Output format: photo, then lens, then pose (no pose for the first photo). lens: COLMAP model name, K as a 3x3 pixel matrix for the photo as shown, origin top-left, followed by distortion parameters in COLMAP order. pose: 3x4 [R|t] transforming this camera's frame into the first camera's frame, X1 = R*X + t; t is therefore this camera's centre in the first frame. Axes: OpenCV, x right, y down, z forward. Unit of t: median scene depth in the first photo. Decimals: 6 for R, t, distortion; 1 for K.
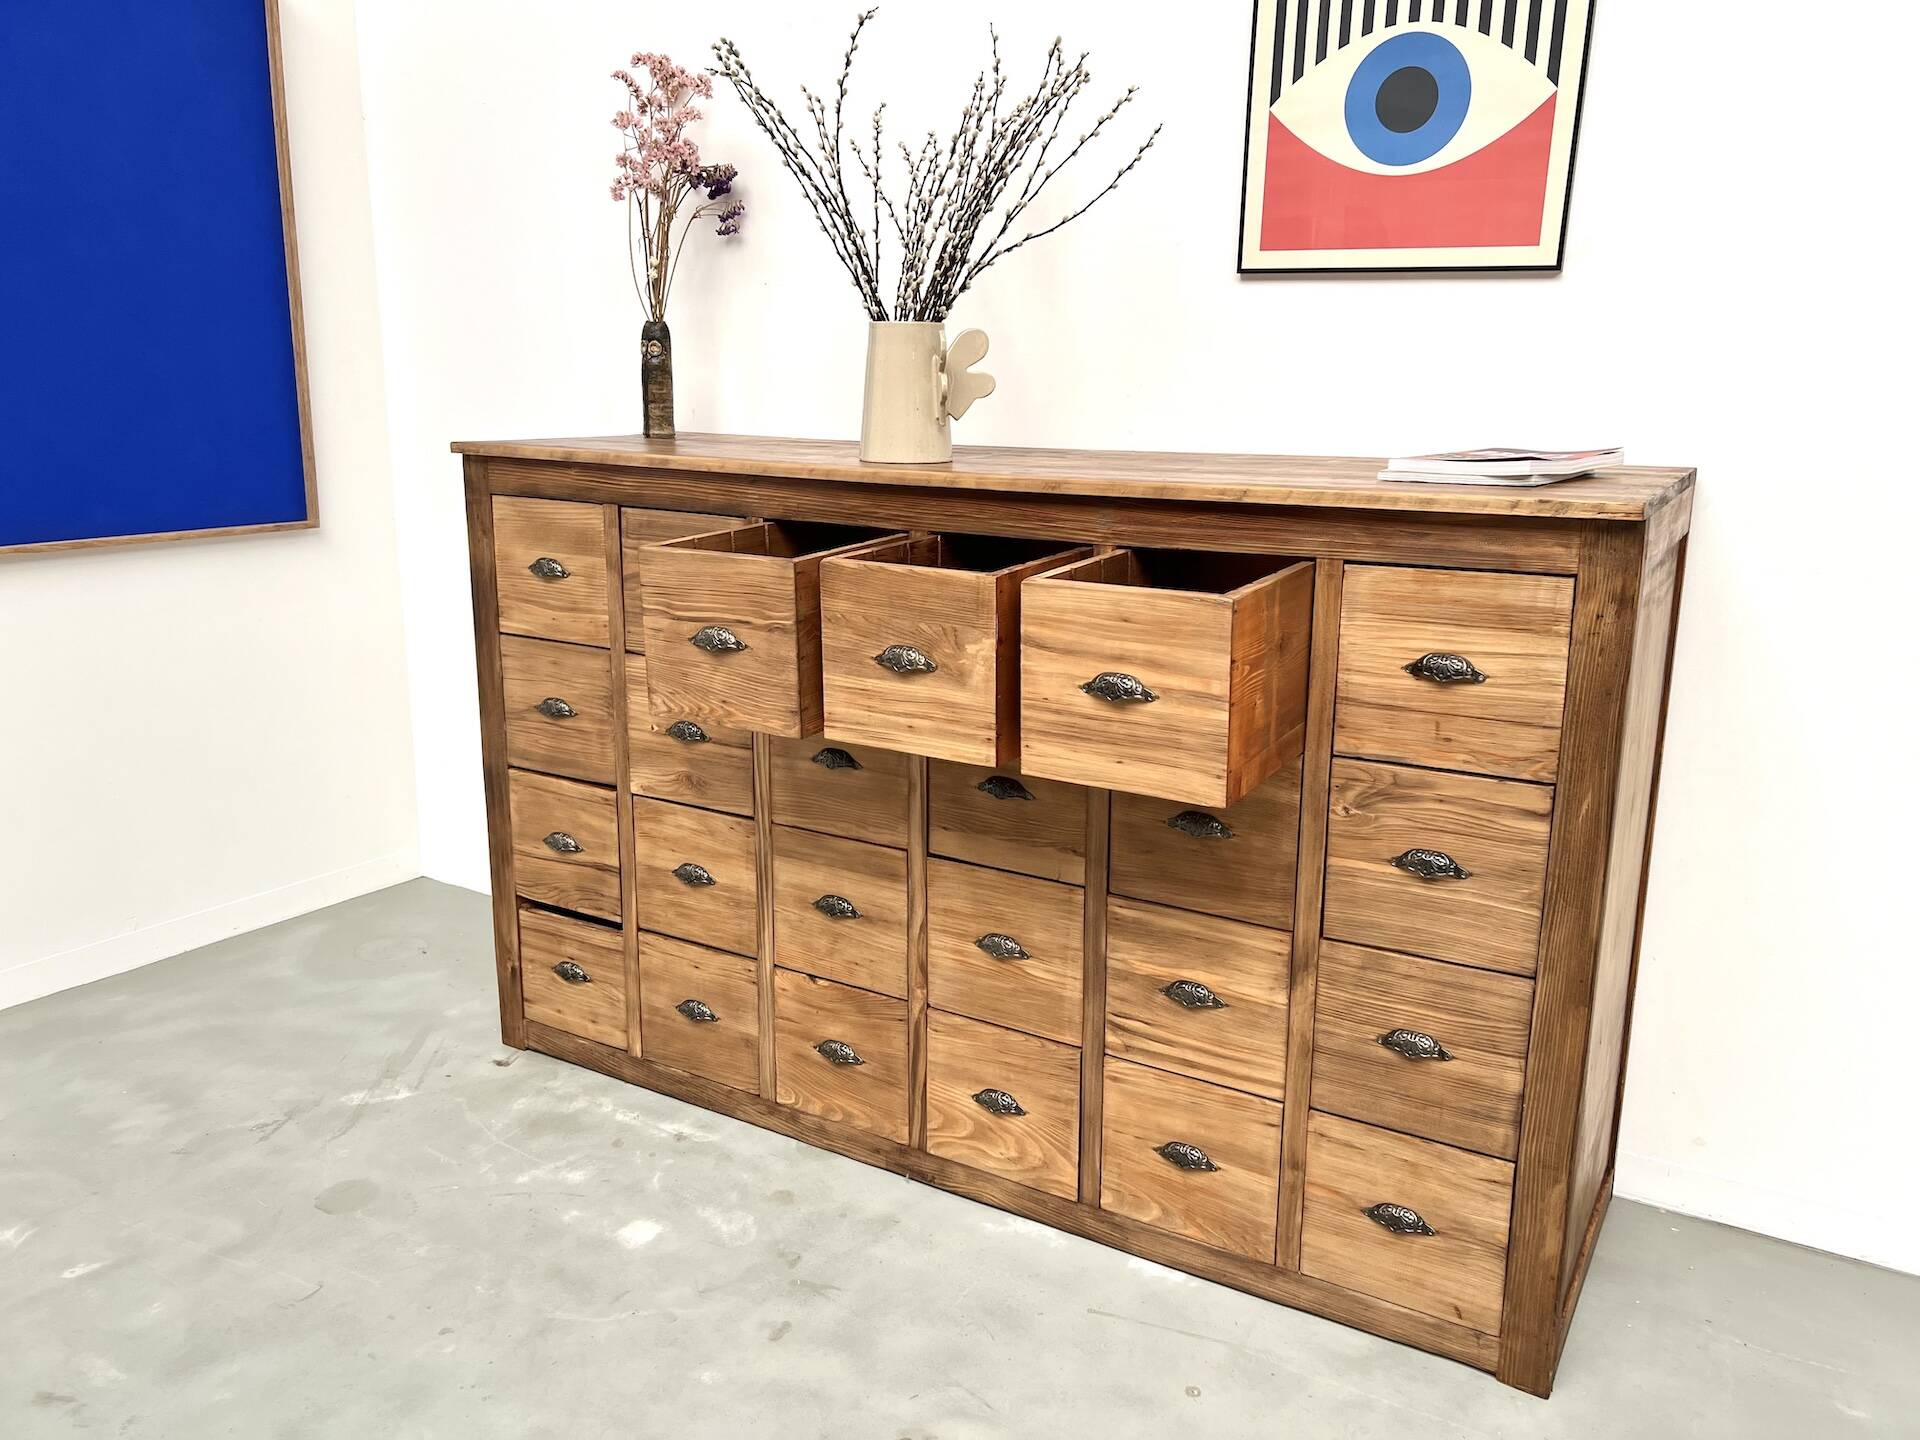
lens RADIAL K [[1455.3, 0, 961.2], [0, 1455.3, 708.2], [0, 0, 1]] dist [0.048643, -0.058562]
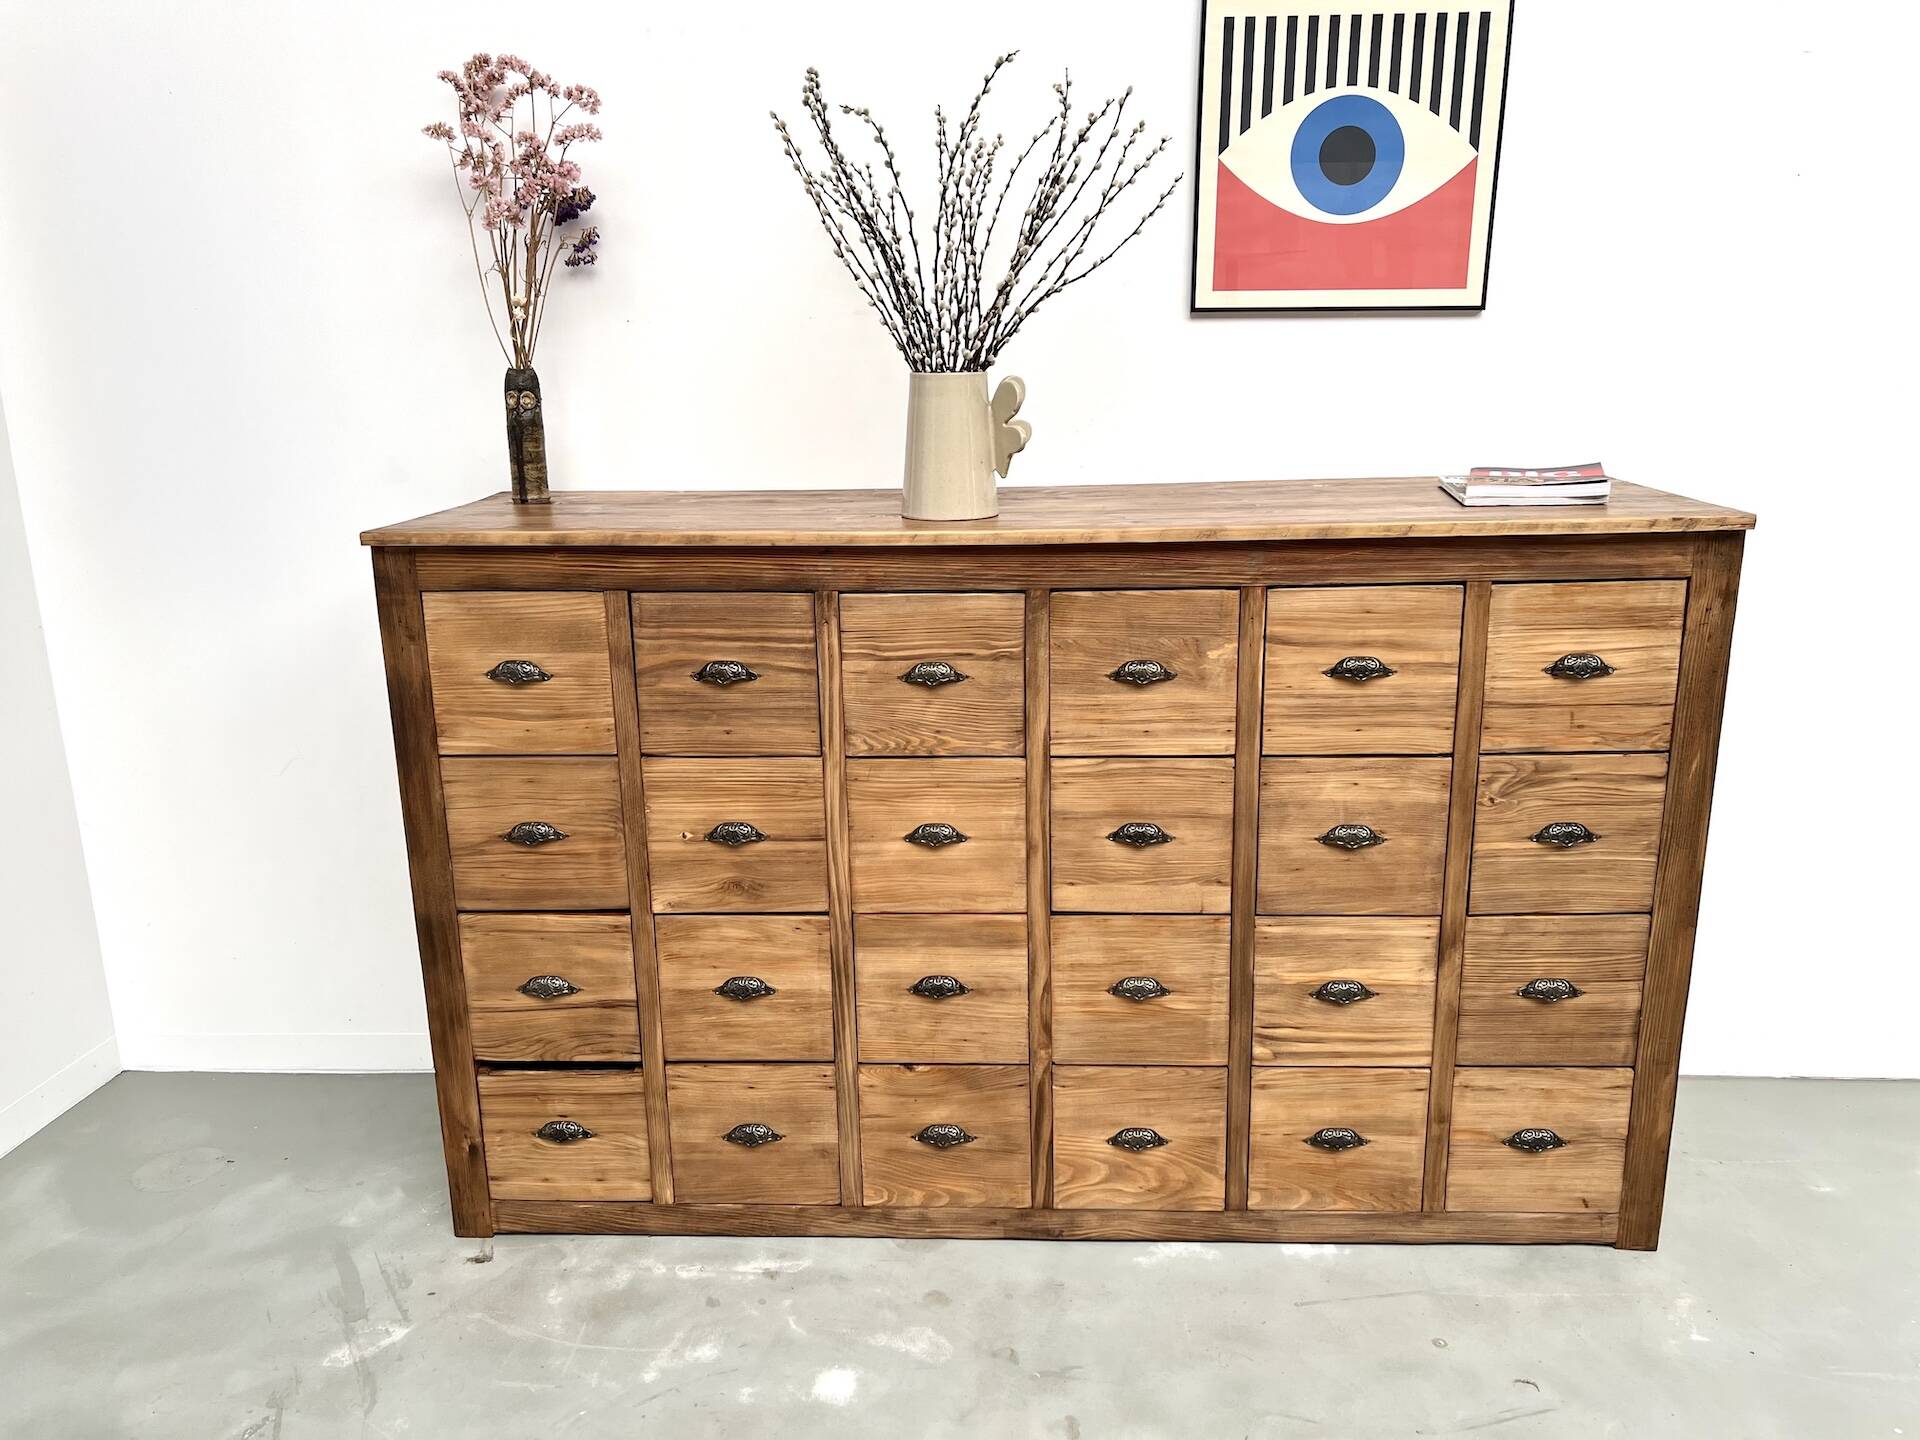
lens RADIAL K [[1455.3, 0, 957.4], [0, 1455.3, 729.7], [0, 0, 1]] dist [0.048643, -0.058562]
pose [[0.880373, -0.146246, 0.451170, -0.502069], [0.134273, 0.989208, 0.058642, -0.088278], [-0.454877, 0.008953, 0.890509, 0.149012]]
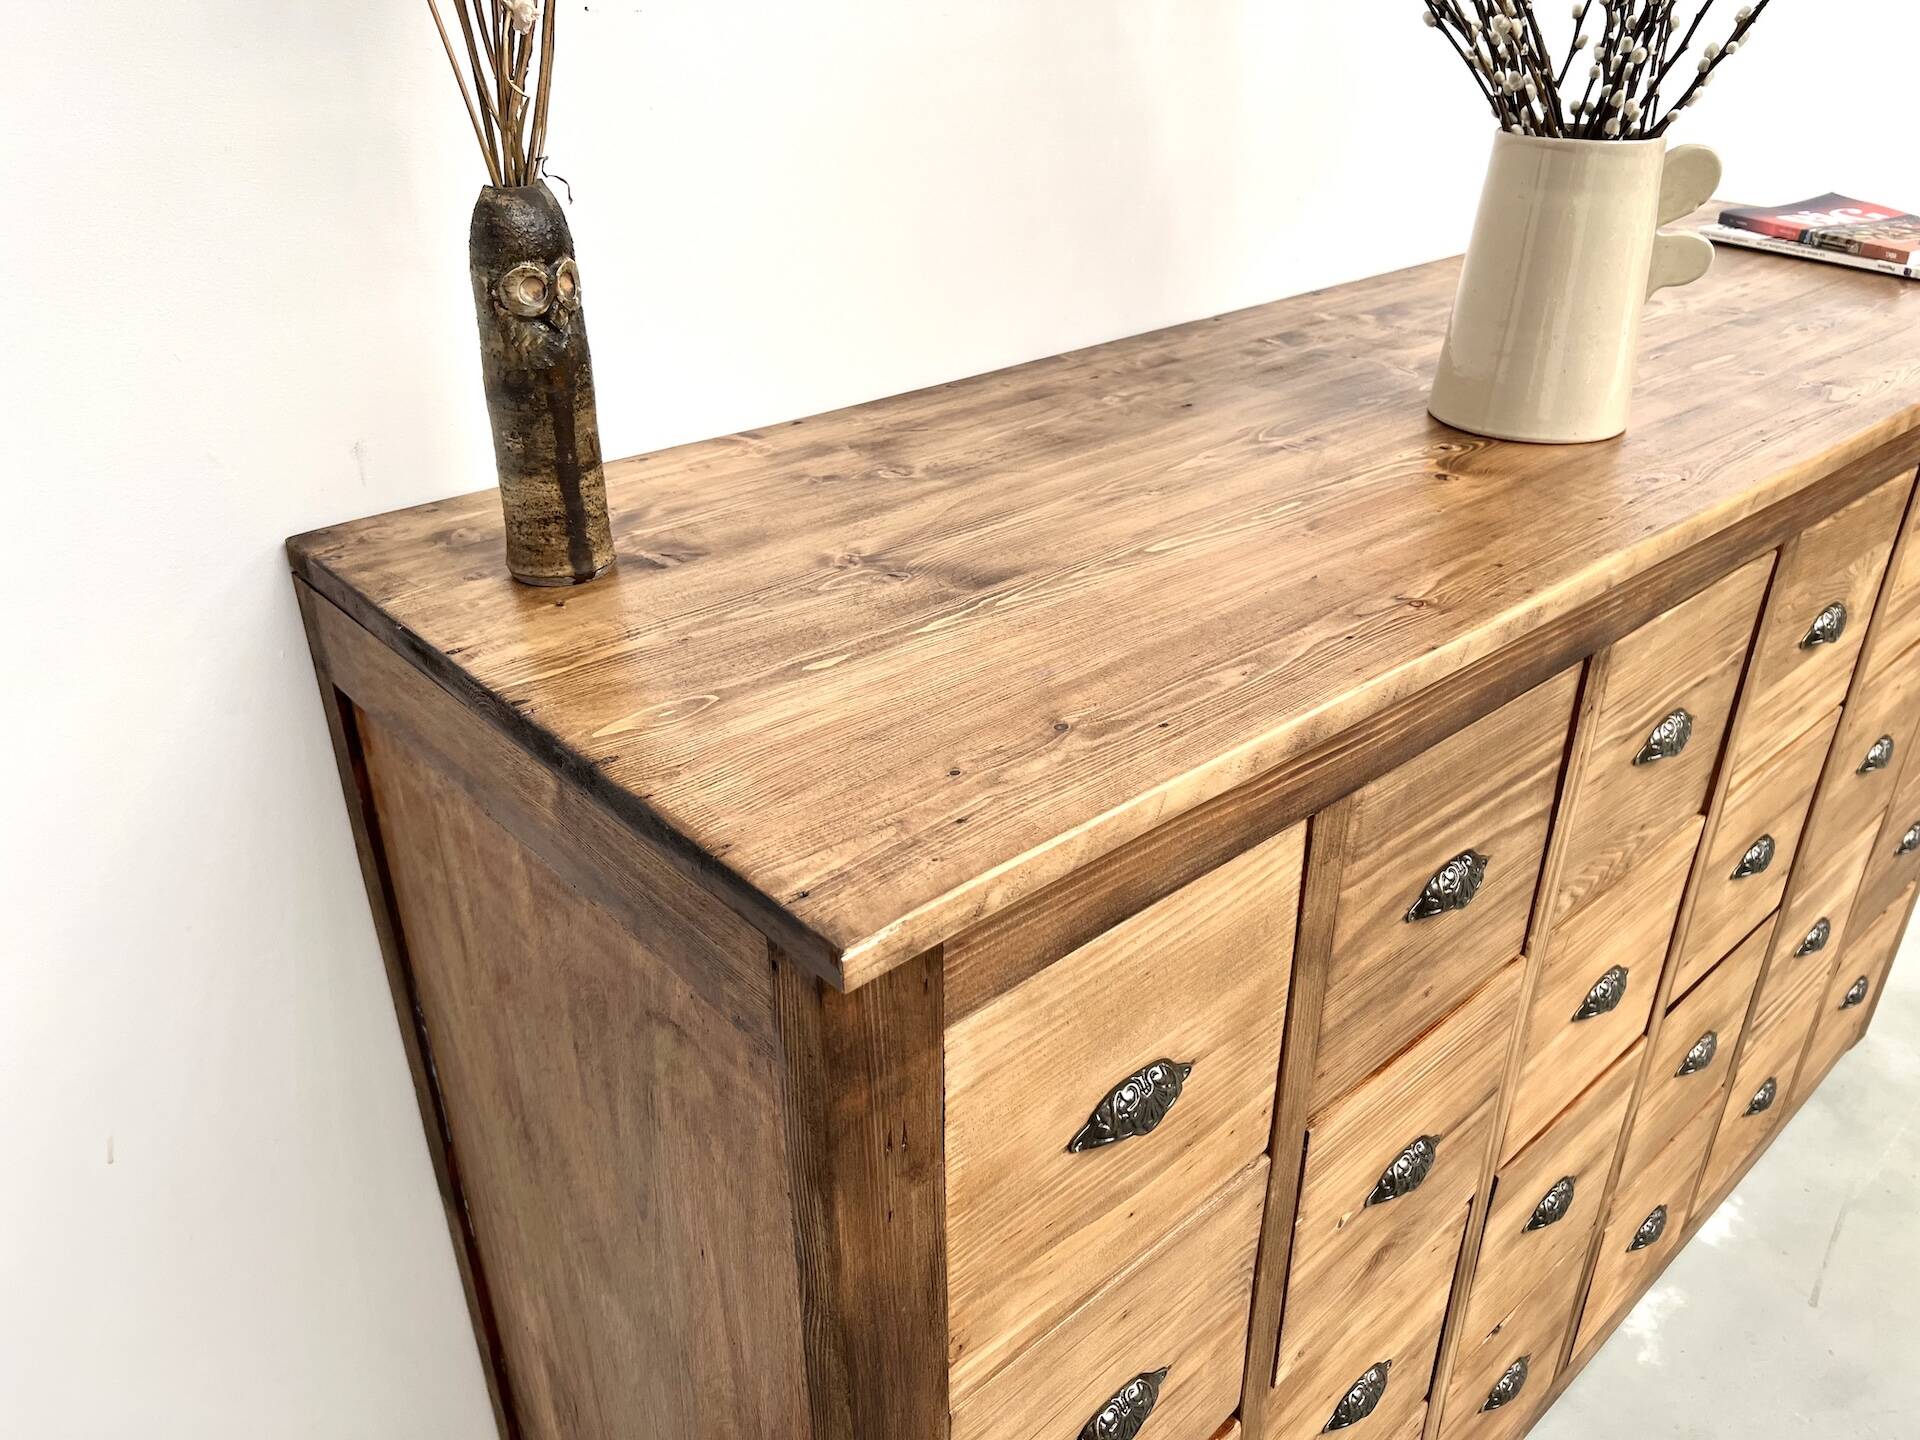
lens RADIAL K [[1455.3, 0, 965.1], [0, 1455.3, 710.7], [0, 0, 1]] dist [0.048643, -0.058562]
pose [[0.293153, -0.458253, 0.839086, -0.576869], [0.225939, 0.885992, 0.404932, -0.337100], [-0.928985, 0.070875, 0.363269, 1.032559]]
